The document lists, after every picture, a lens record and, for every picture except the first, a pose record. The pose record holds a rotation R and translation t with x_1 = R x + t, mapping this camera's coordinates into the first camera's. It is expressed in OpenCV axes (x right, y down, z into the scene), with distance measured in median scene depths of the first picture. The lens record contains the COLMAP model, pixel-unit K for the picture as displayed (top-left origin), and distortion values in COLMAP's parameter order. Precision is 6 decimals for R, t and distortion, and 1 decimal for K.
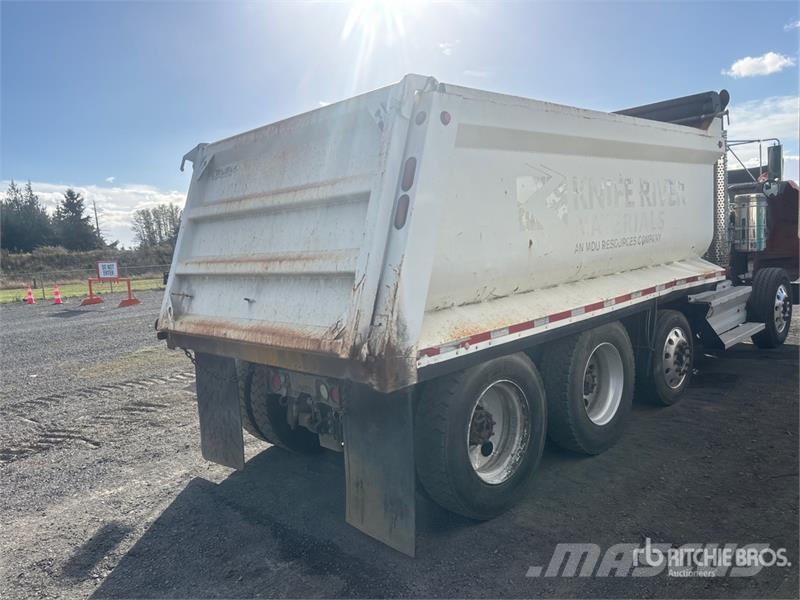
lens RADIAL K [[609.5, 0, 402.4], [0, 609.5, 298.9], [0, 0, 1]] dist [0.066889, -0.024789]
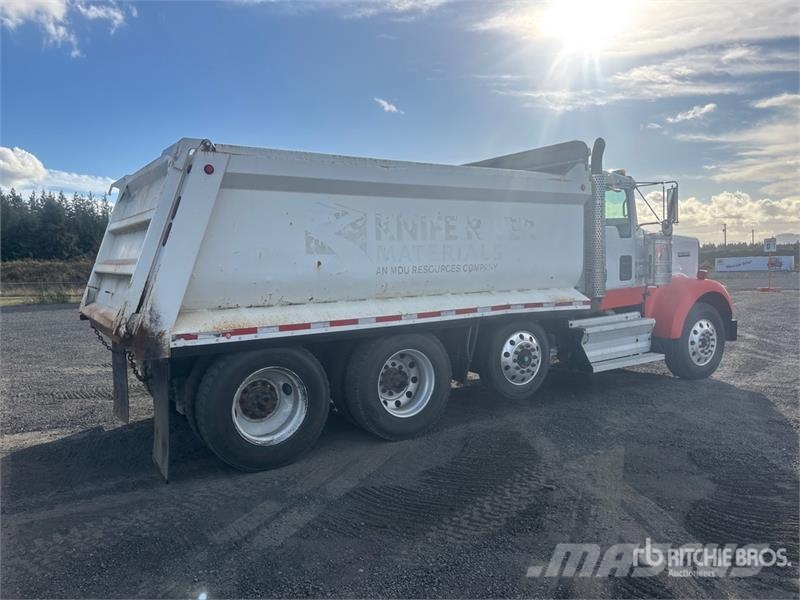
lens RADIAL K [[609.5, 0, 402.0], [0, 609.5, 304.3], [0, 0, 1]] dist [0.066889, -0.024789]
pose [[0.976481, 0.069821, -0.203987, 0.661331], [-0.073027, 0.997296, -0.008222, -0.008841], [0.202861, 0.022925, 0.978939, -0.222887]]
